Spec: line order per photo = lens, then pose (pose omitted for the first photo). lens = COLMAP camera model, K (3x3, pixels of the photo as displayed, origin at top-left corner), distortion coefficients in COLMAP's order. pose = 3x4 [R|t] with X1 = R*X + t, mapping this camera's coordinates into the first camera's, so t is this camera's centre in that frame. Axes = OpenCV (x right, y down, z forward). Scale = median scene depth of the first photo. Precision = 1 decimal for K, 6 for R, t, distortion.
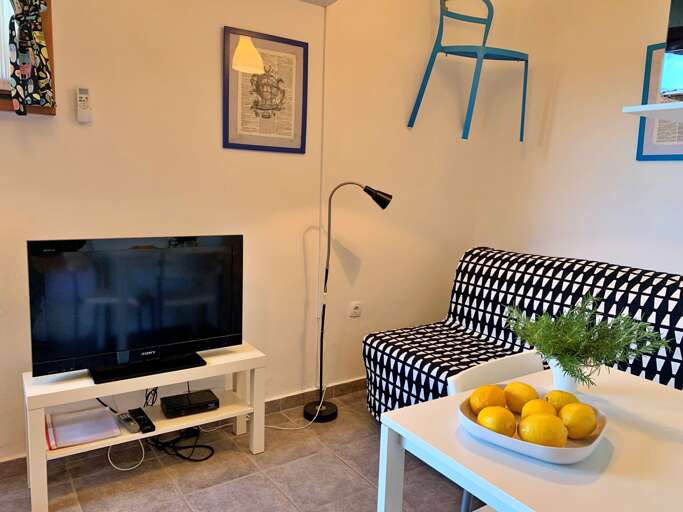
lens RADIAL K [[516.1, 0, 342.8], [0, 516.1, 256.7], [0, 0, 1]] dist [0.021887, -0.023285]
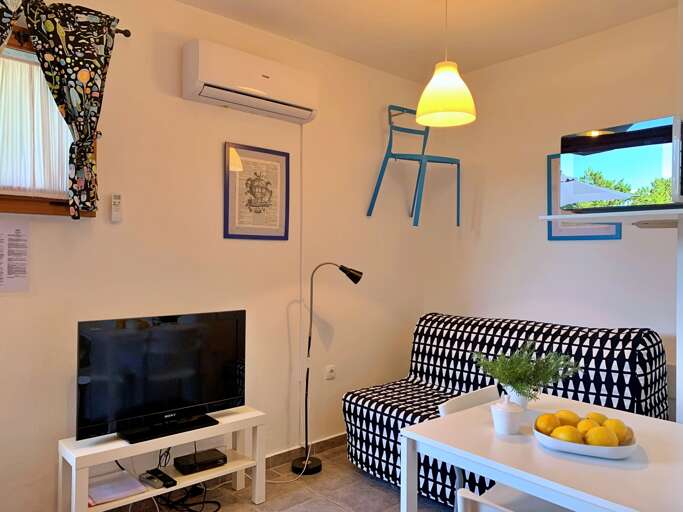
lens RADIAL K [[516.1, 0, 340.5], [0, 516.1, 256.7], [0, 0, 1]] dist [0.021887, -0.023285]
pose [[0.991142, -0.026984, 0.130033, -0.113314], [0.045204, 0.989221, -0.139281, 0.010586], [-0.124873, 0.143925, 0.981678, -0.194386]]
